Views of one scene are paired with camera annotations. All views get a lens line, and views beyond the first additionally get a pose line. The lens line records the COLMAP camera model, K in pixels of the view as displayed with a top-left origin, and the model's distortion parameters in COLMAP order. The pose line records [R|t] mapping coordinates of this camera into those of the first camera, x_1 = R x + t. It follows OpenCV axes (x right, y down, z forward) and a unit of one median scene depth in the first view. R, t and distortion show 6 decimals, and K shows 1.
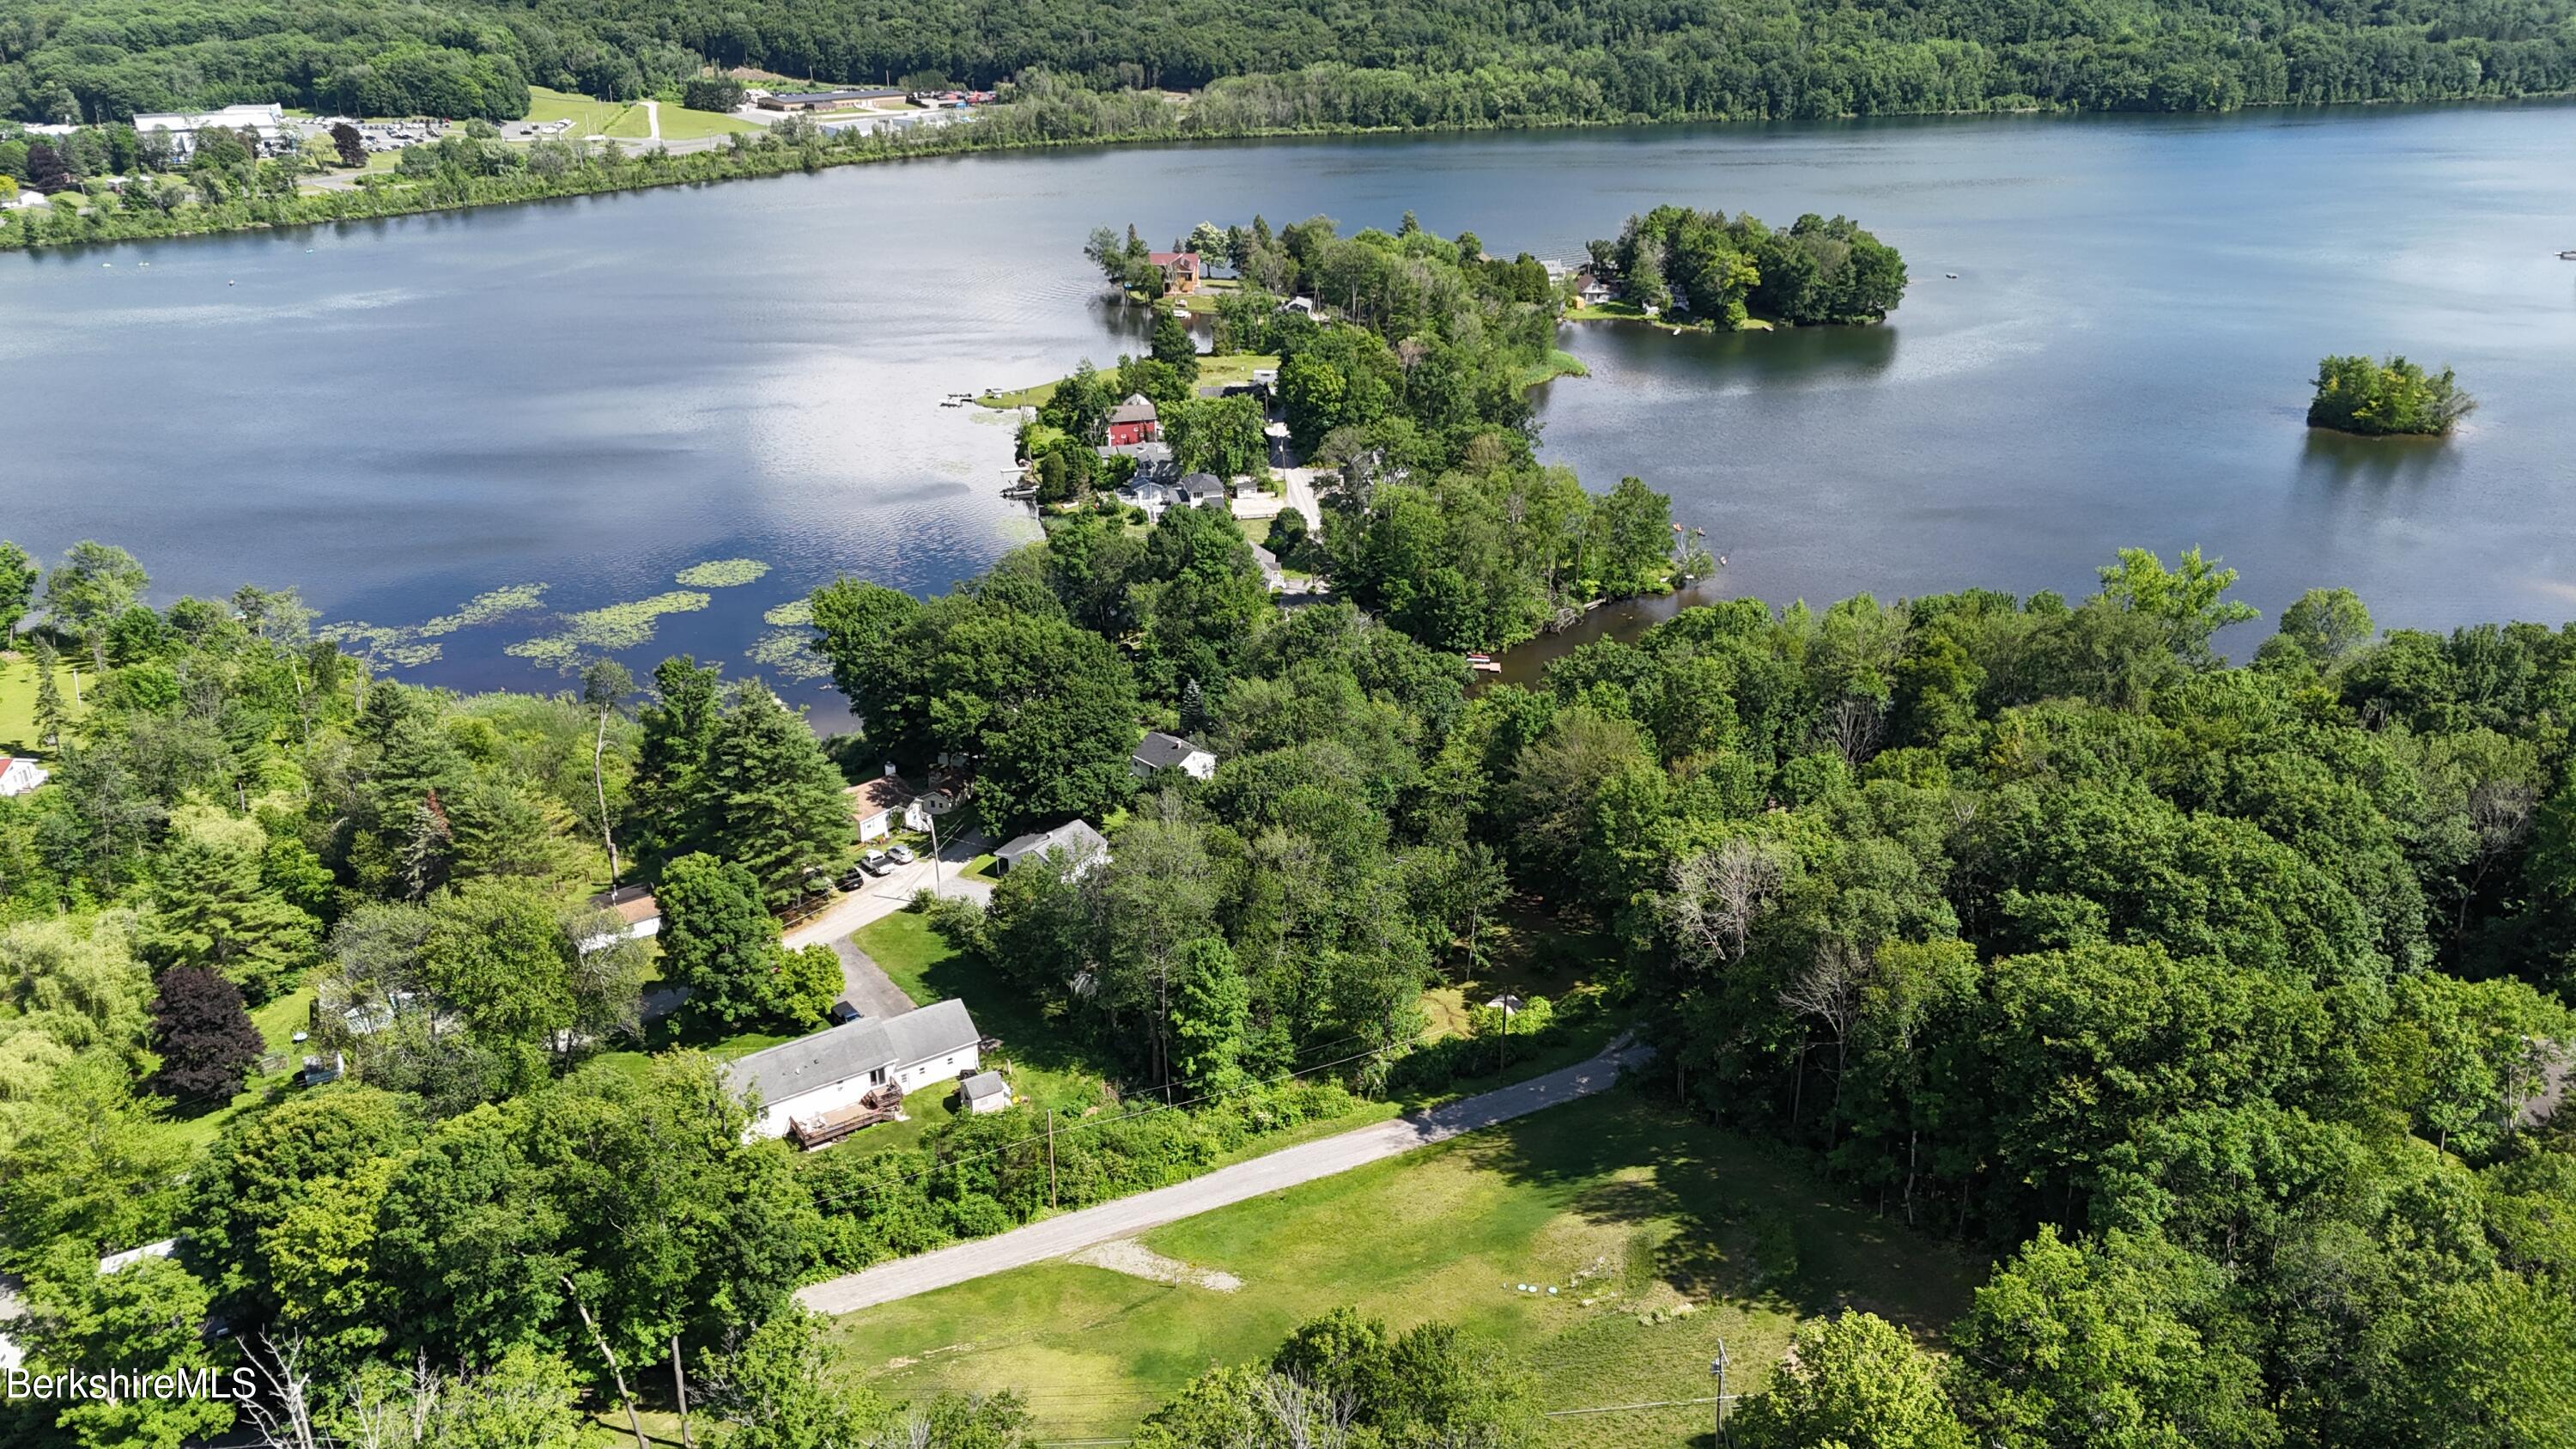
lens RADIAL K [[1901.4, 0, 1310.5], [0, 1901.4, 711.2], [0, 0, 1]] dist [0.087325, -0.098696]
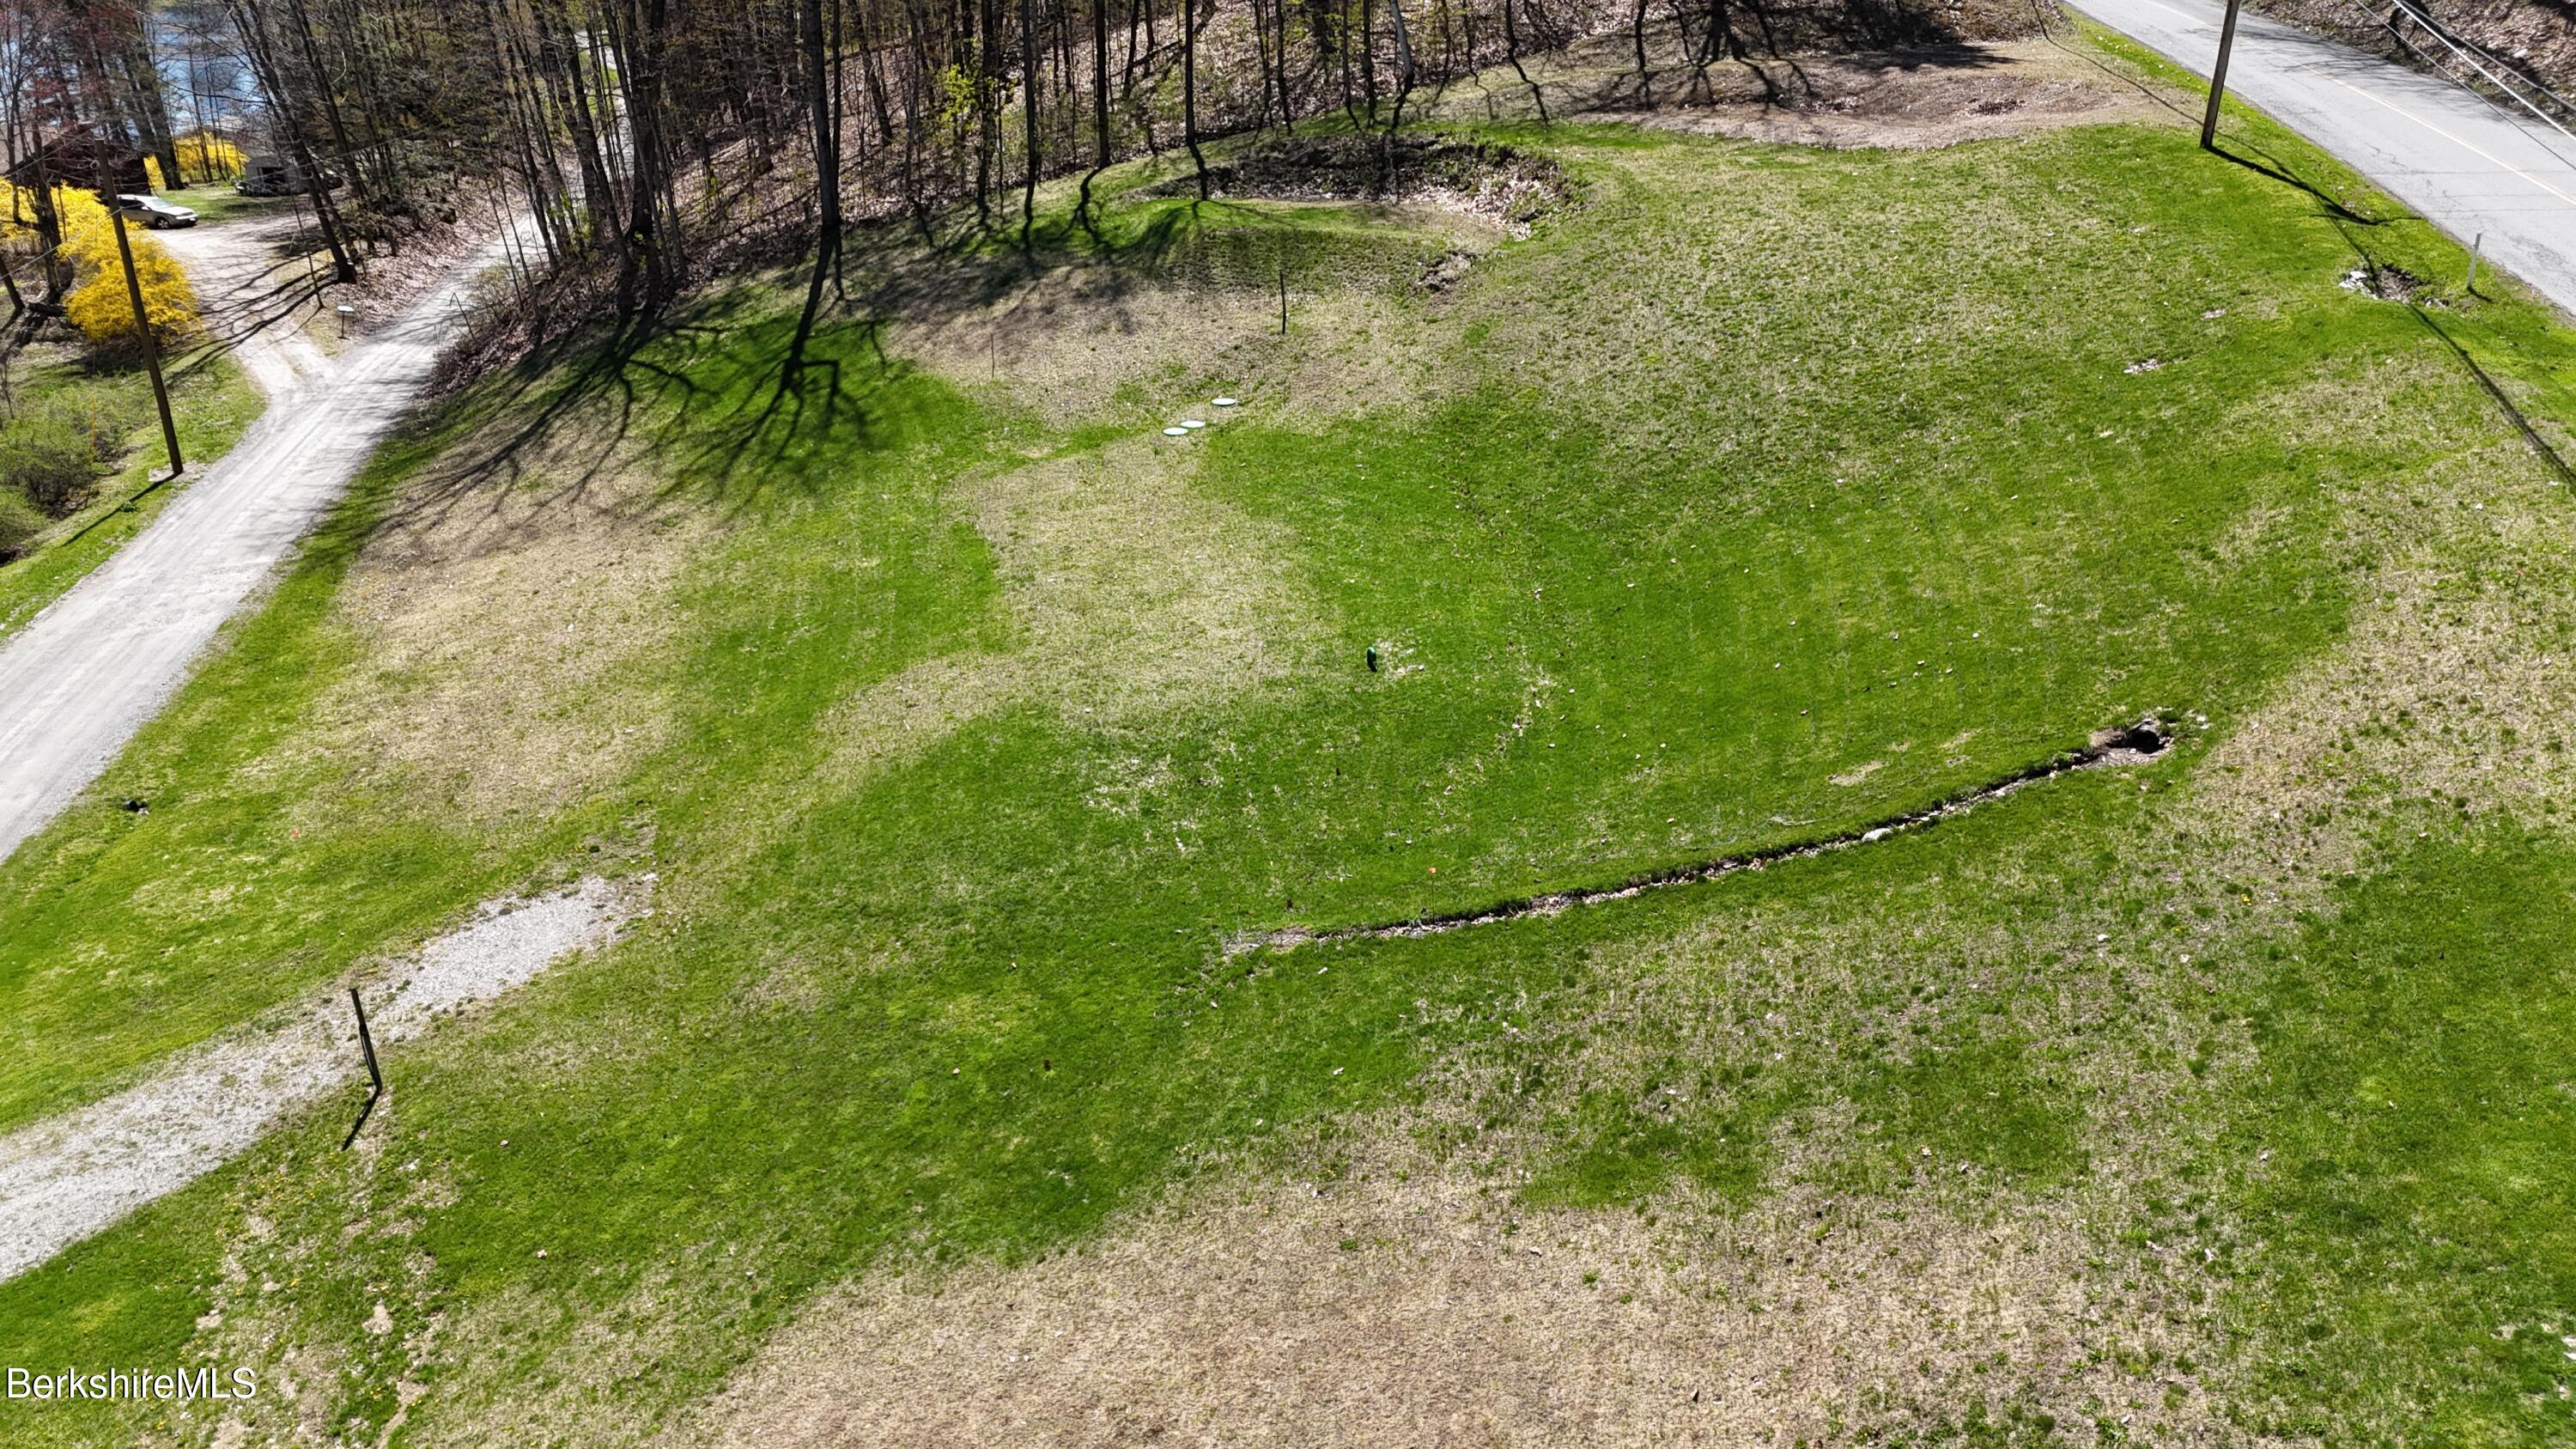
lens RADIAL K [[1901.4, 0, 1303.6], [0, 1901.4, 743.5], [0, 0, 1]] dist [0.087325, -0.098696]
pose [[0.244278, -0.395995, 0.885165, -0.164769], [0.394490, 0.874451, 0.282335, 0.215081], [-0.885836, 0.280220, 0.369825, 0.712808]]
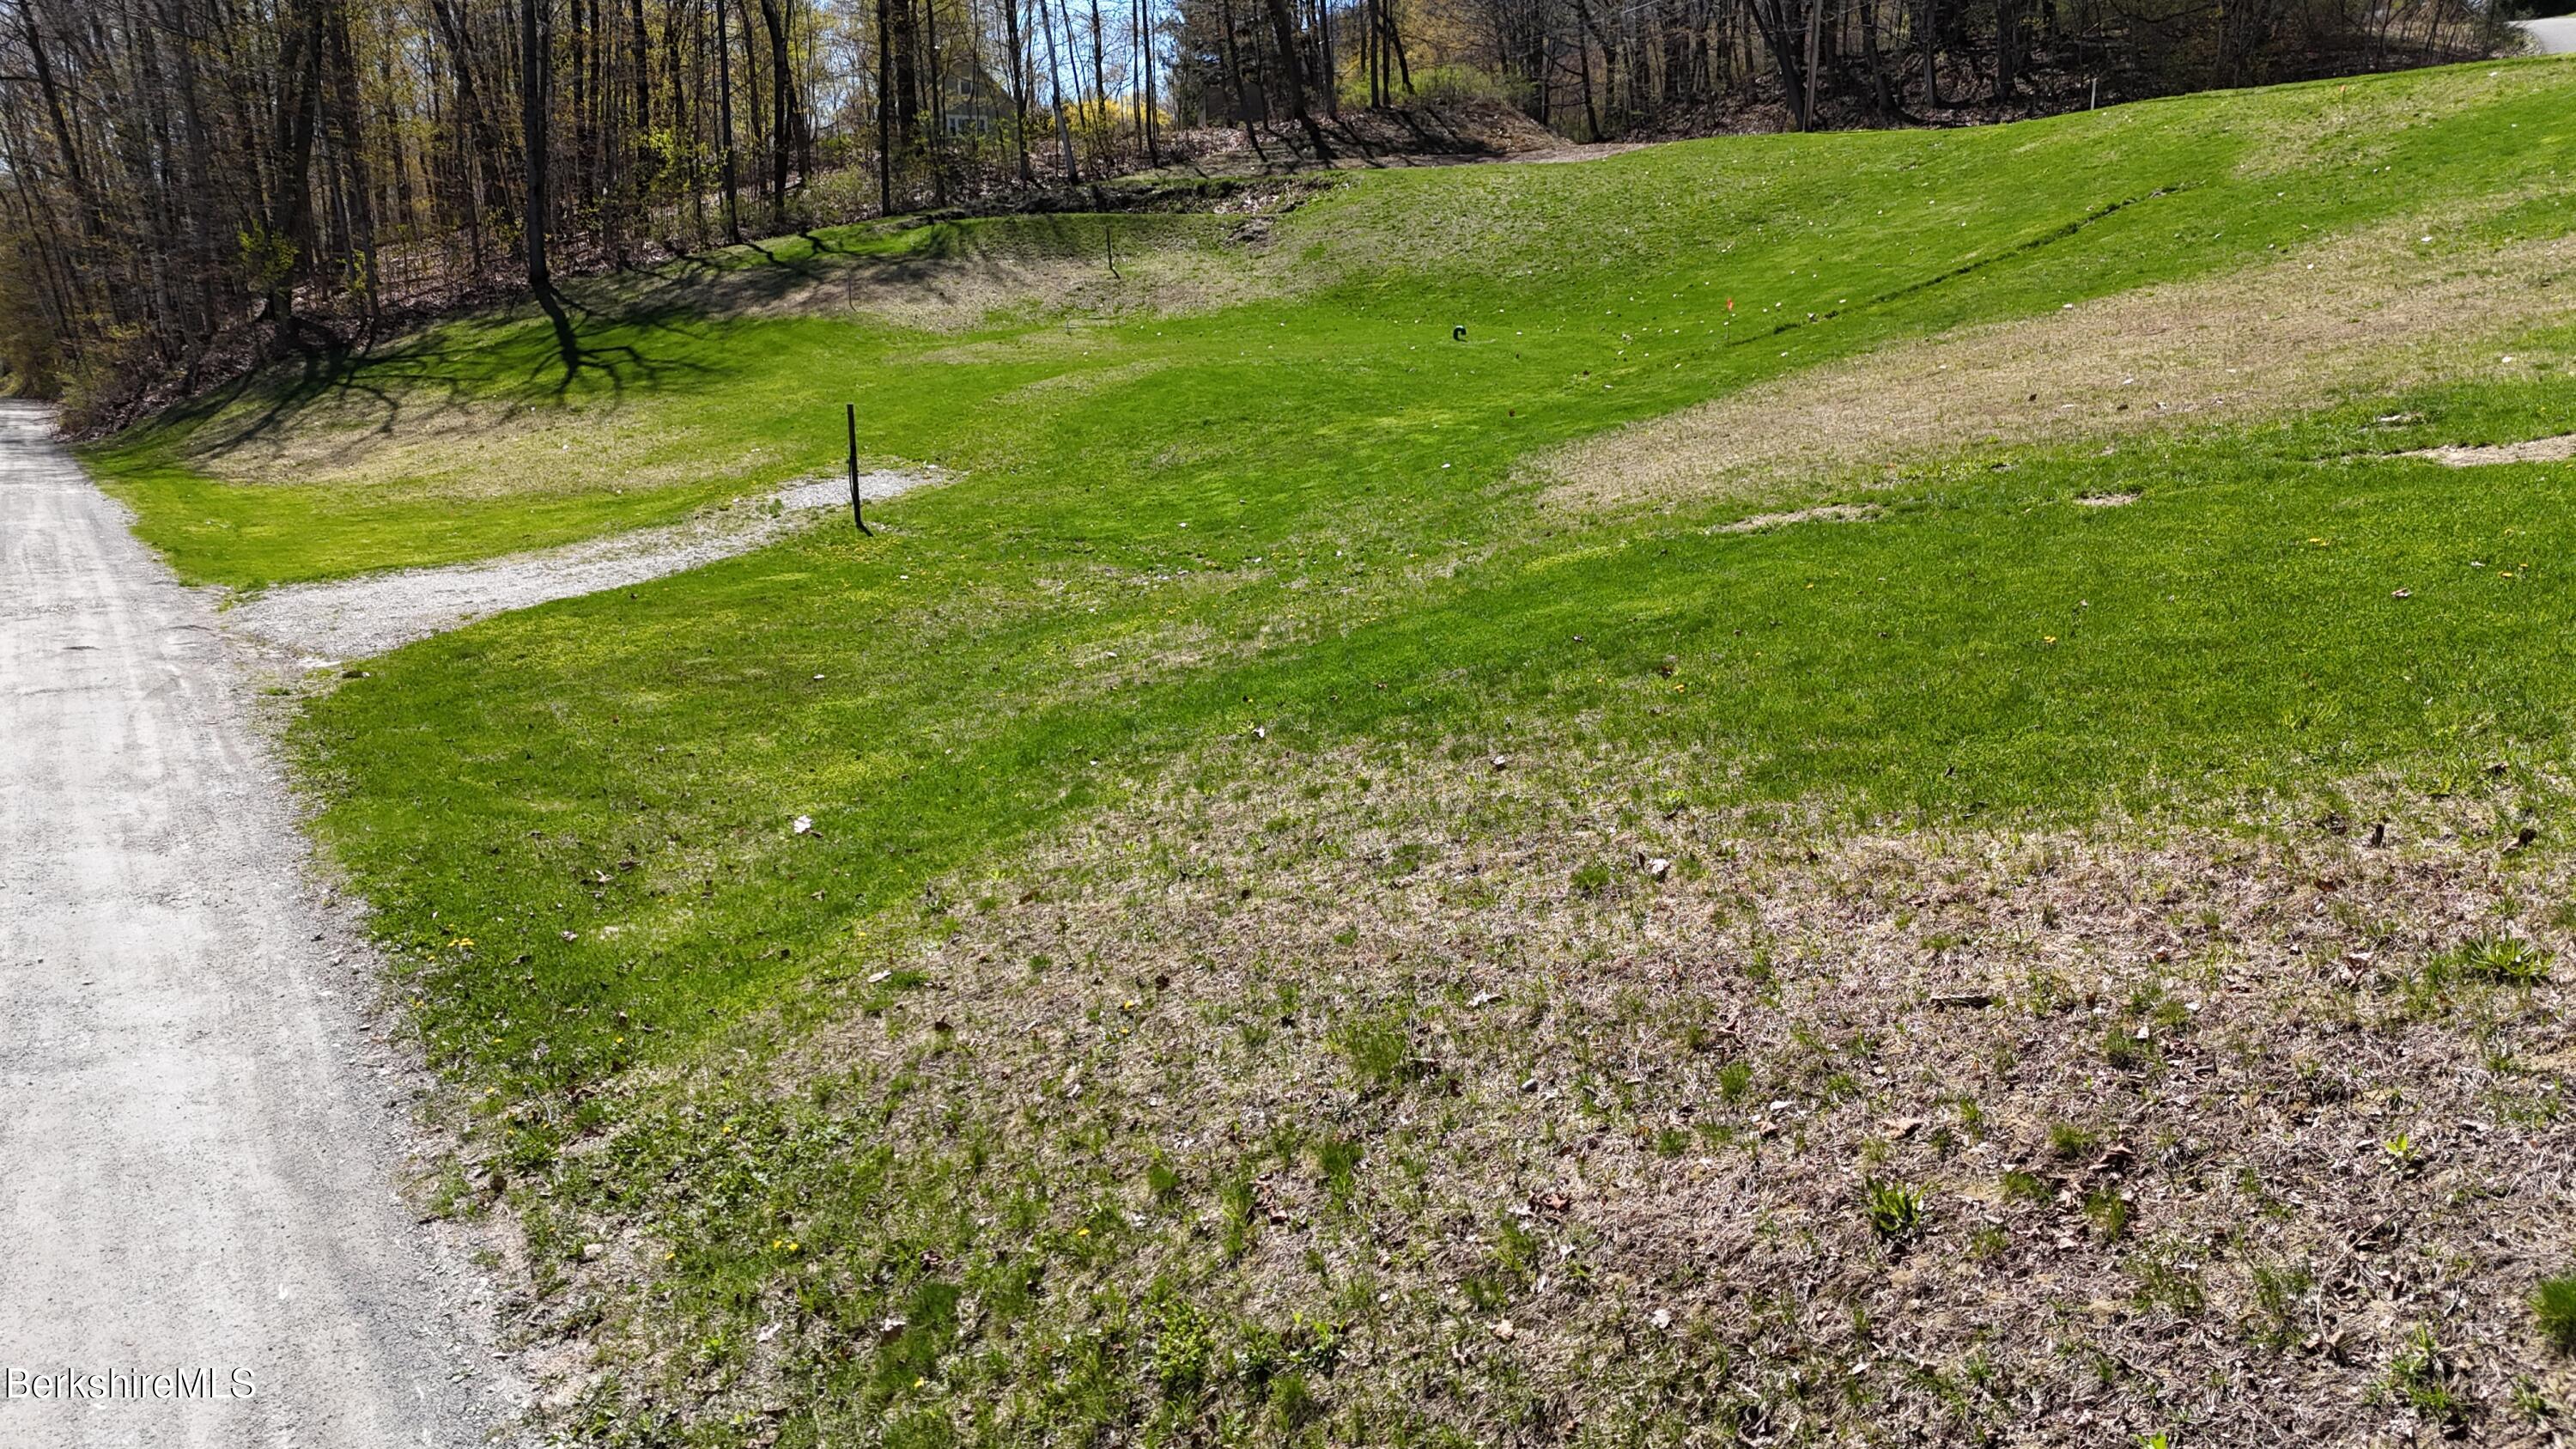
lens RADIAL K [[1901.4, 0, 1311.7], [0, 1901.4, 728.8], [0, 0, 1]] dist [0.087325, -0.098696]
pose [[-0.127024, -0.201797, 0.971156, -0.217101], [0.396925, 0.886935, 0.236213, 0.245912], [-0.909019, 0.415481, -0.032564, 0.819414]]
